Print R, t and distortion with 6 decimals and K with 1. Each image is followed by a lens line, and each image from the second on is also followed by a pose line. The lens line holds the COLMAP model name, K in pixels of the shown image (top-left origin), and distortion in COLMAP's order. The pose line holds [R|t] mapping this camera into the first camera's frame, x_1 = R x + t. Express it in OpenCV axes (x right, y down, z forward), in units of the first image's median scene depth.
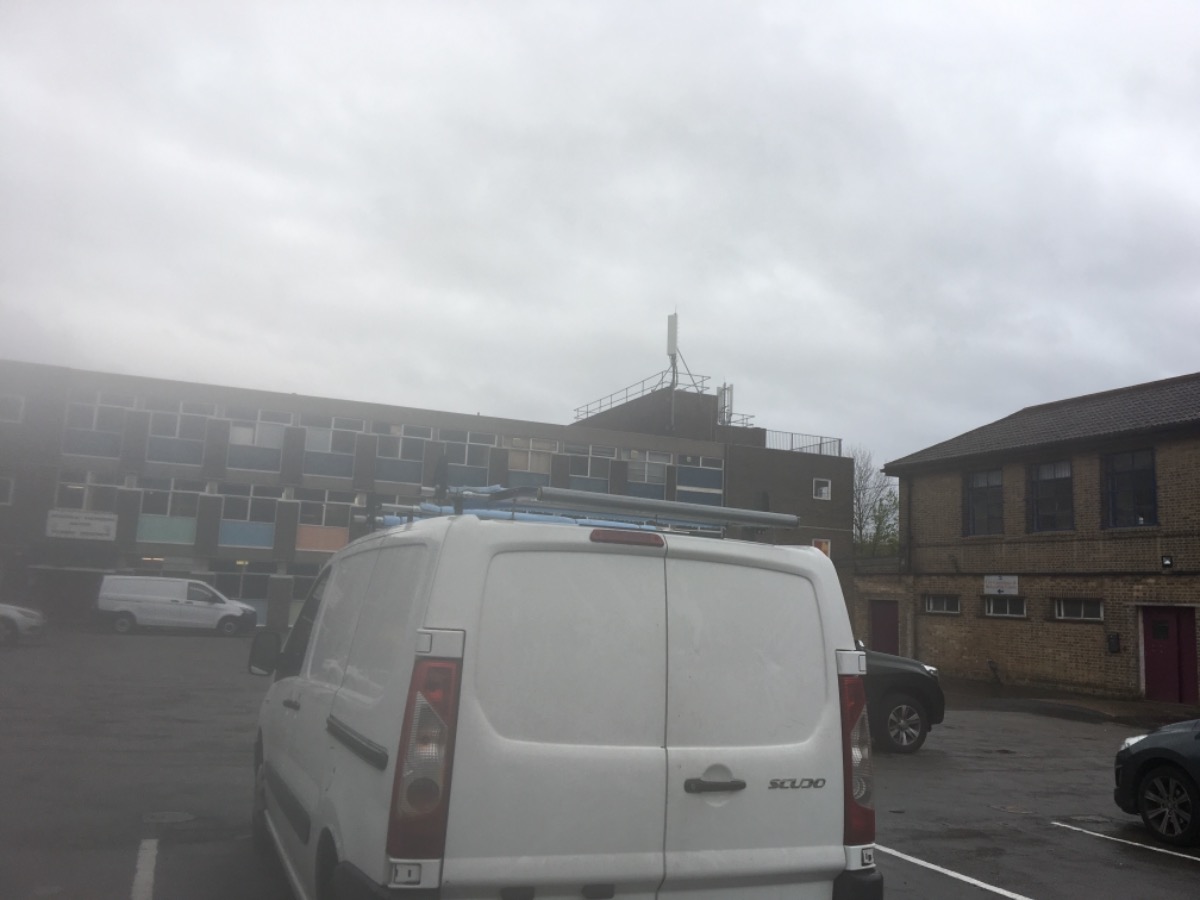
lens RADIAL K [[1012.5, 0, 592.1], [0, 1012.5, 451.8], [0, 0, 1]] dist [0.023899, -0.024970]
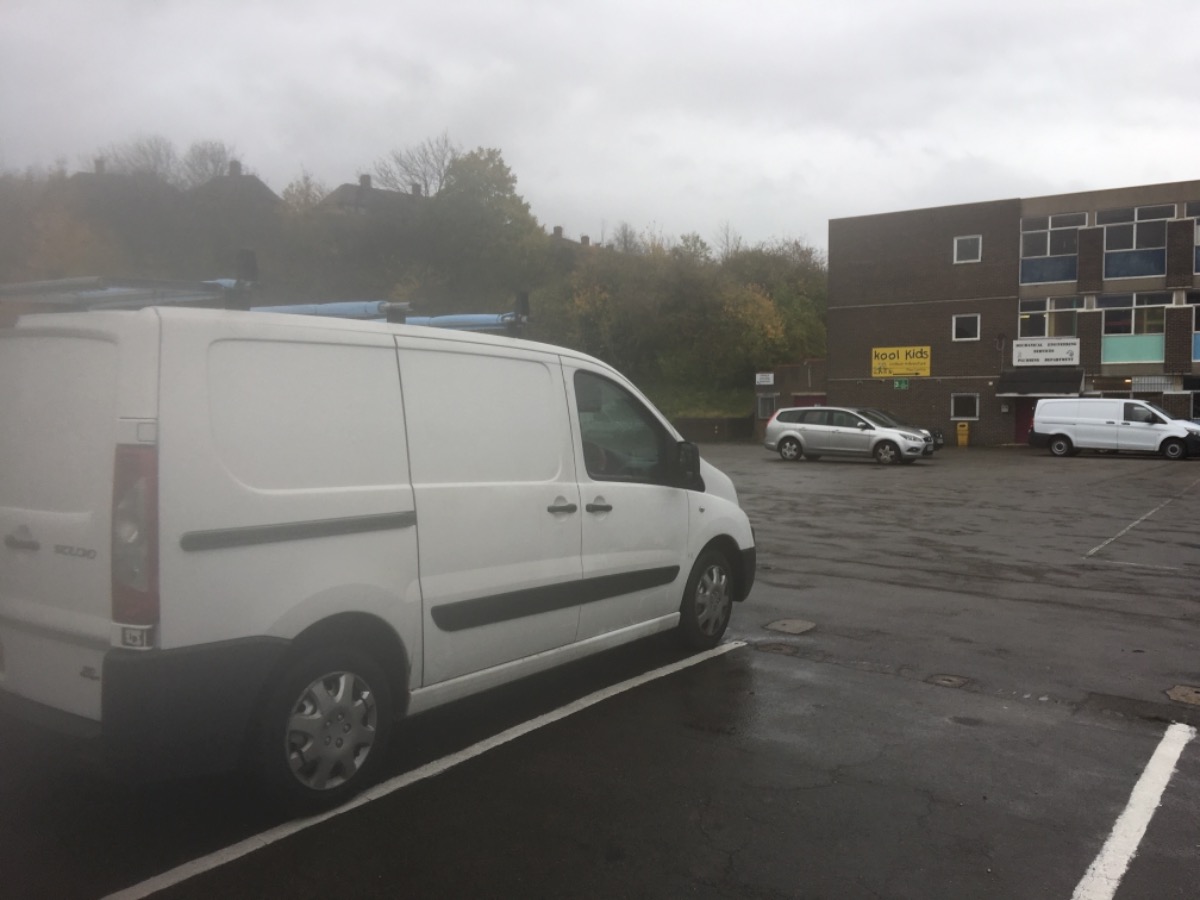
lens RADIAL K [[1012.5, 0, 590.2], [0, 1012.5, 449.1], [0, 0, 1]] dist [0.023899, -0.024970]
pose [[0.530151, -0.005031, -0.847888, 0.143421], [0.146686, 0.985449, 0.085870, 0.016077], [0.835119, -0.169897, 0.523175, 0.078033]]
